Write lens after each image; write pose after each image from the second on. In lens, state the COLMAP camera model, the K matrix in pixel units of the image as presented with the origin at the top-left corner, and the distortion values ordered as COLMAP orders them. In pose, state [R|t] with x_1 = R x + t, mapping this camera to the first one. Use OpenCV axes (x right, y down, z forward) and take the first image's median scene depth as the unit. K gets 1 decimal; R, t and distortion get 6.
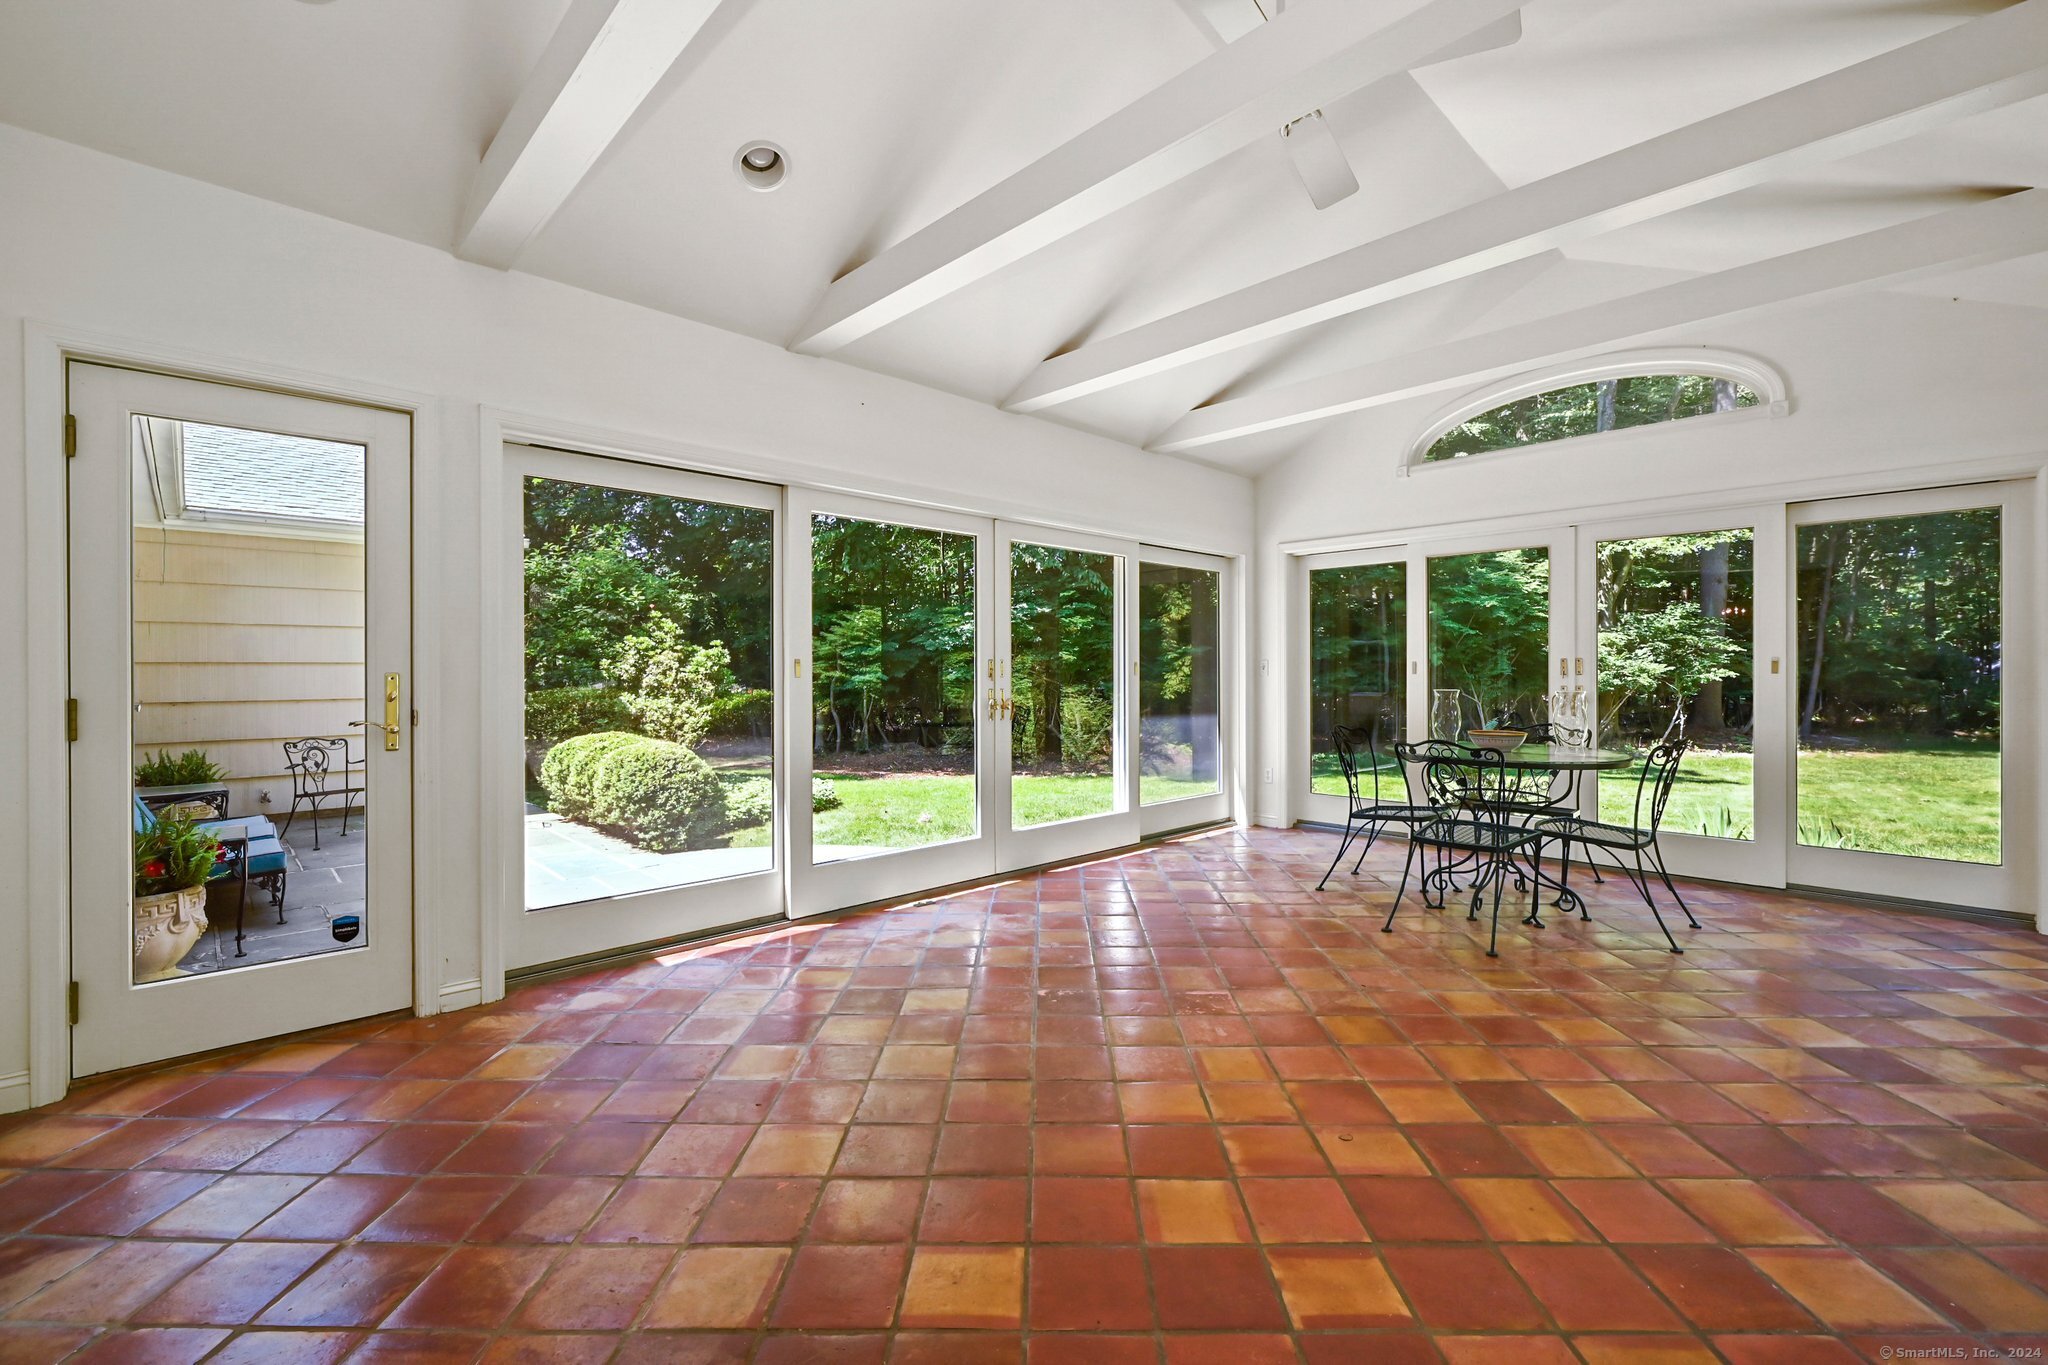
lens RADIAL K [[851.5, 0, 1029.3], [0, 851.5, 671.5], [0, 0, 1]] dist [-0.002782, -0.000078]
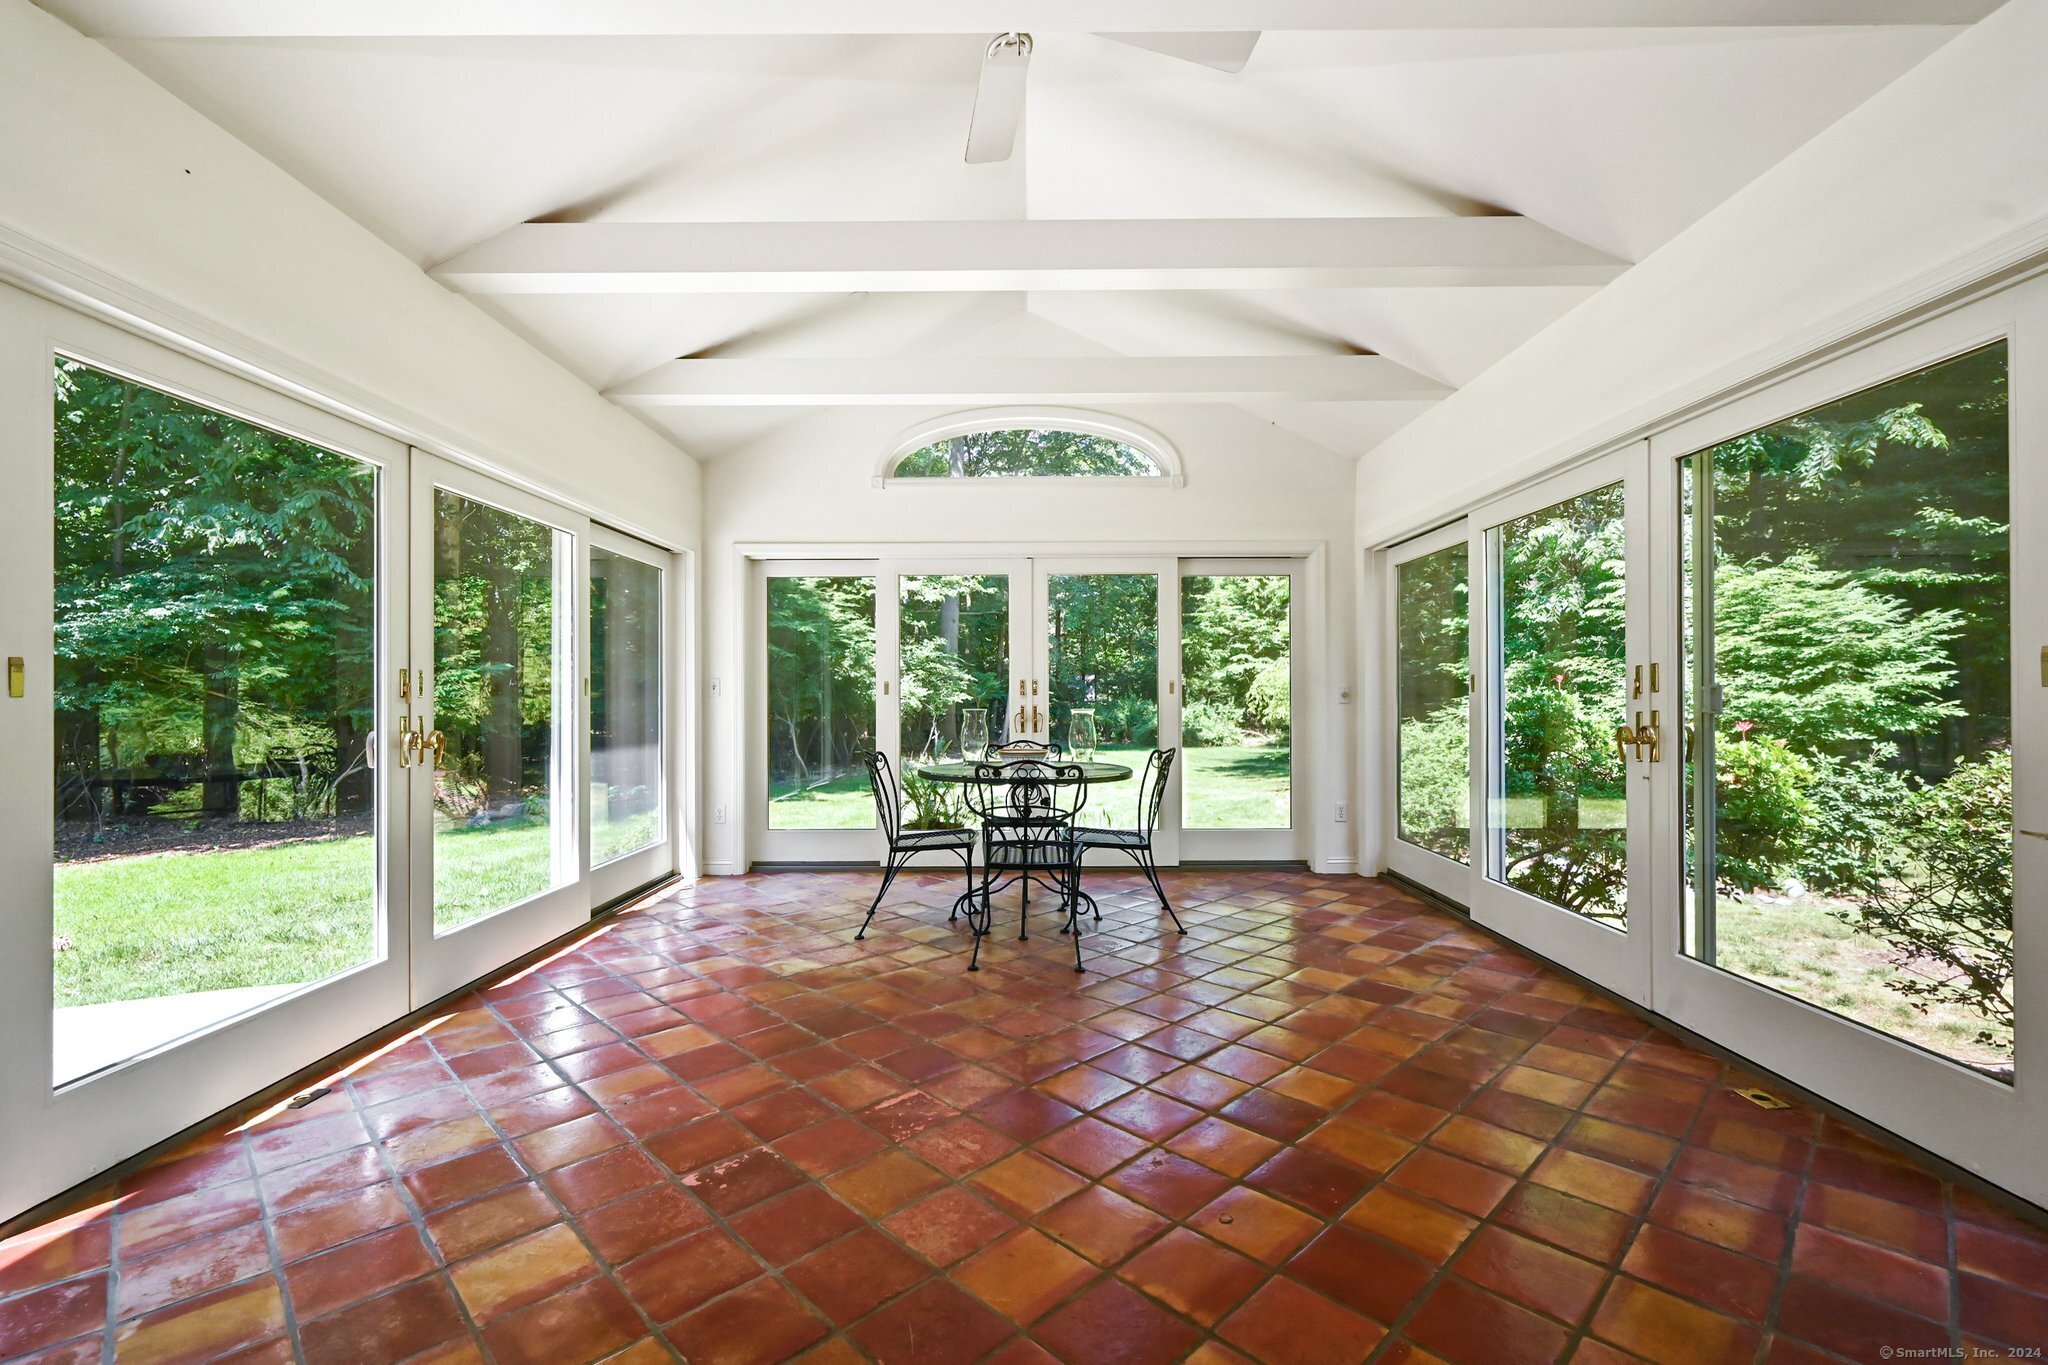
lens RADIAL K [[891.7, 0, 1002.7], [0, 891.7, 693.1], [0, 0, 1]] dist [0.002316, 0.000319]
pose [[0.711442, -0.000037, 0.702745, -0.188653], [0.002846, 0.999992, -0.002828, 0.005188], [-0.702739, 0.004012, 0.711436, 0.222043]]
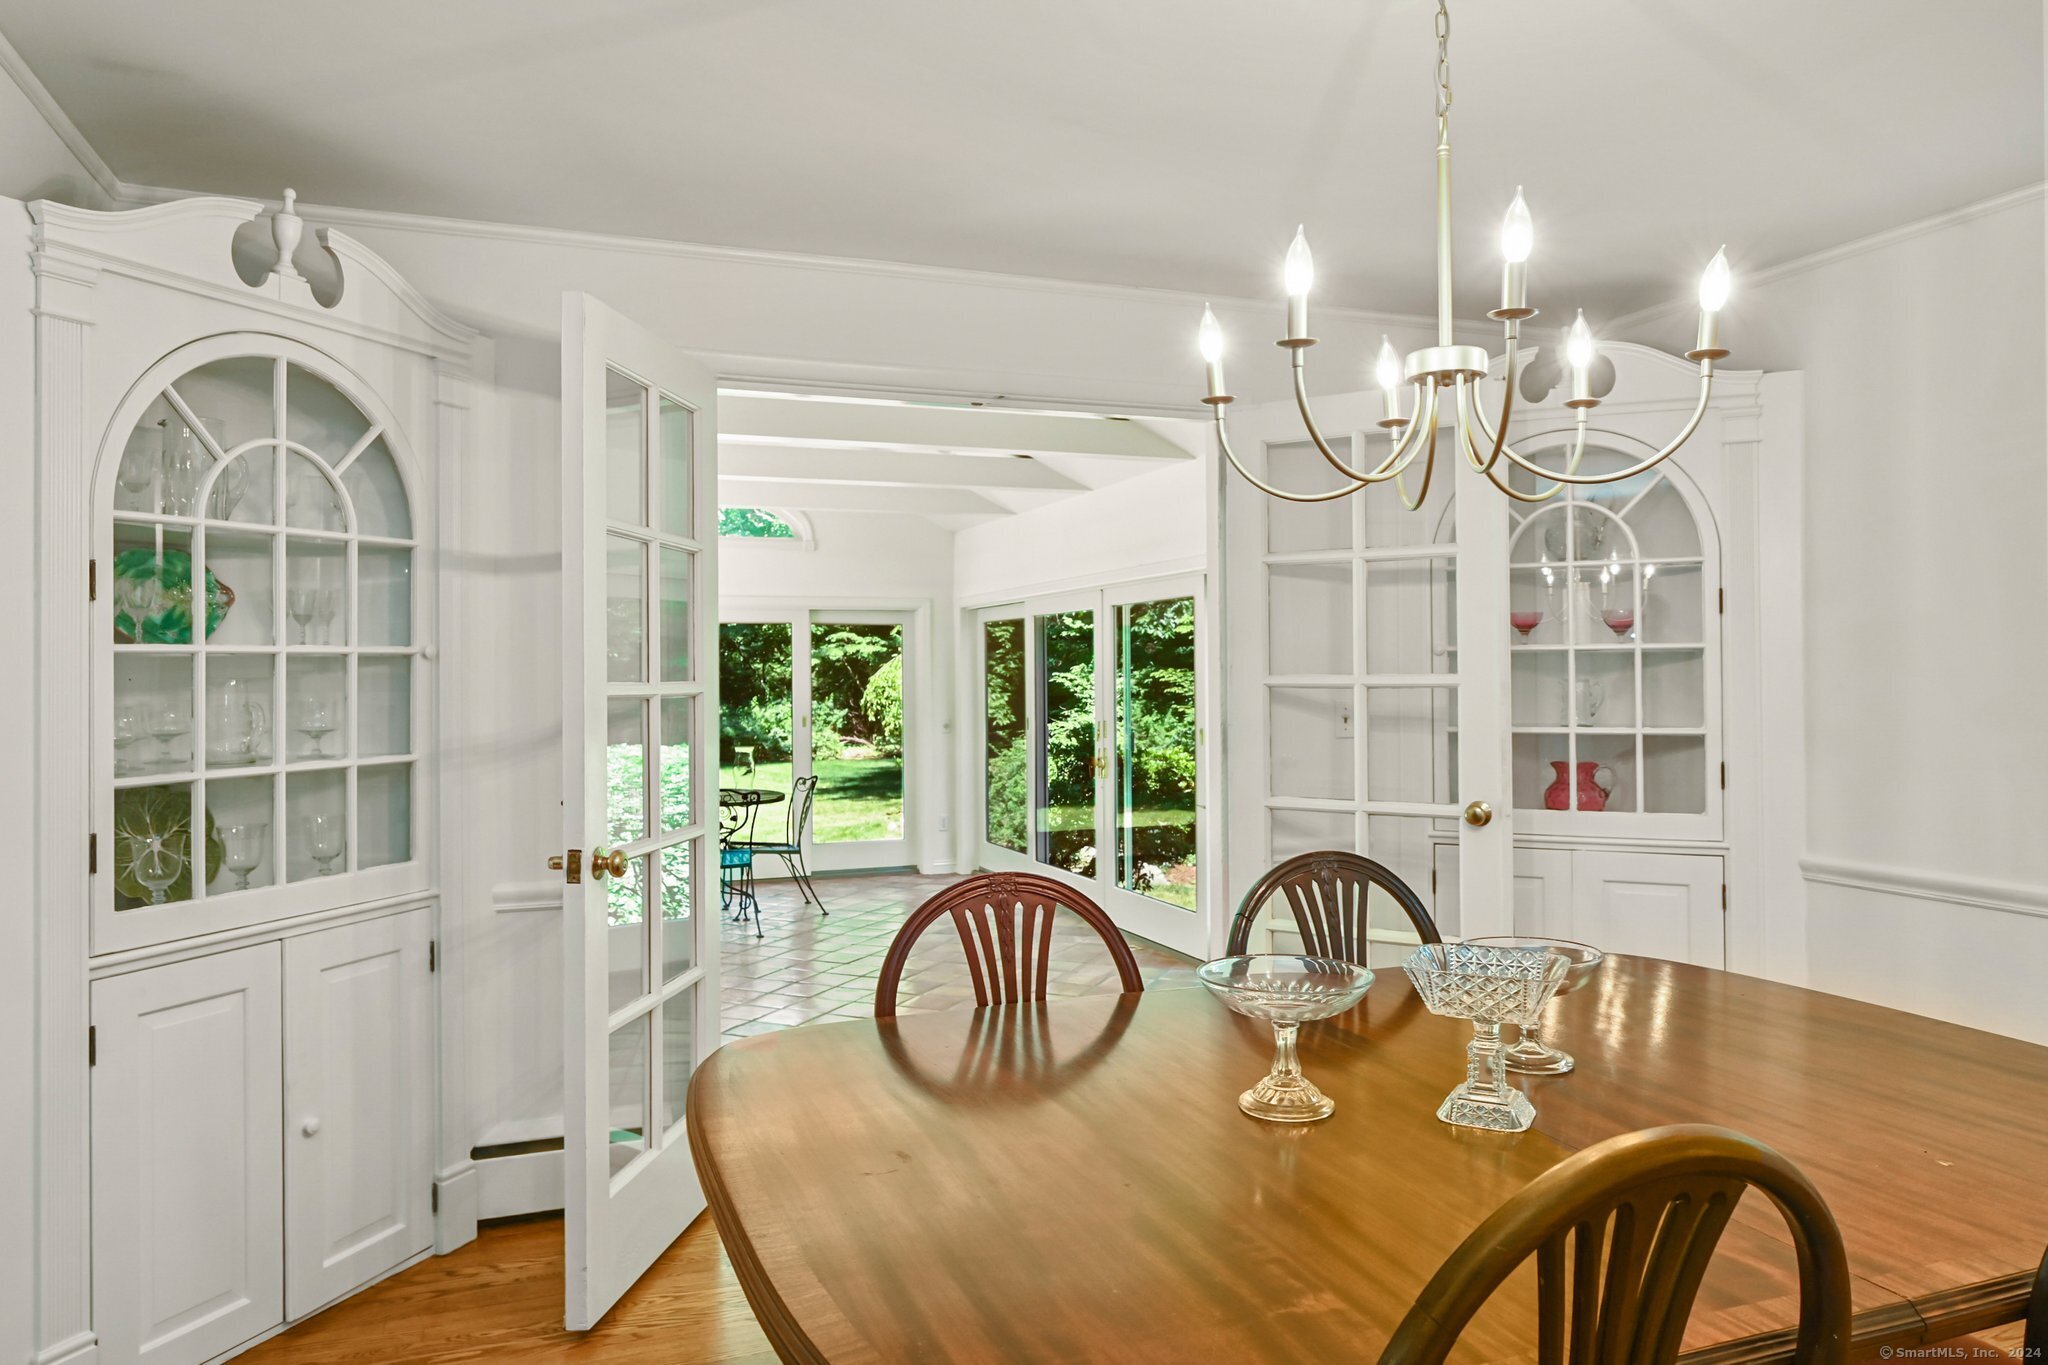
lens RADIAL K [[1303.2, 0, 1019.4], [0, 1303.2, 676.9], [0, 0, 1]] dist [0.005498, 0.000848]
pose [[0.382456, 0.000953, 0.923973, -0.929920], [0.006651, 0.999971, -0.003785, -0.064574], [-0.923950, 0.007593, 0.382438, -0.168727]]
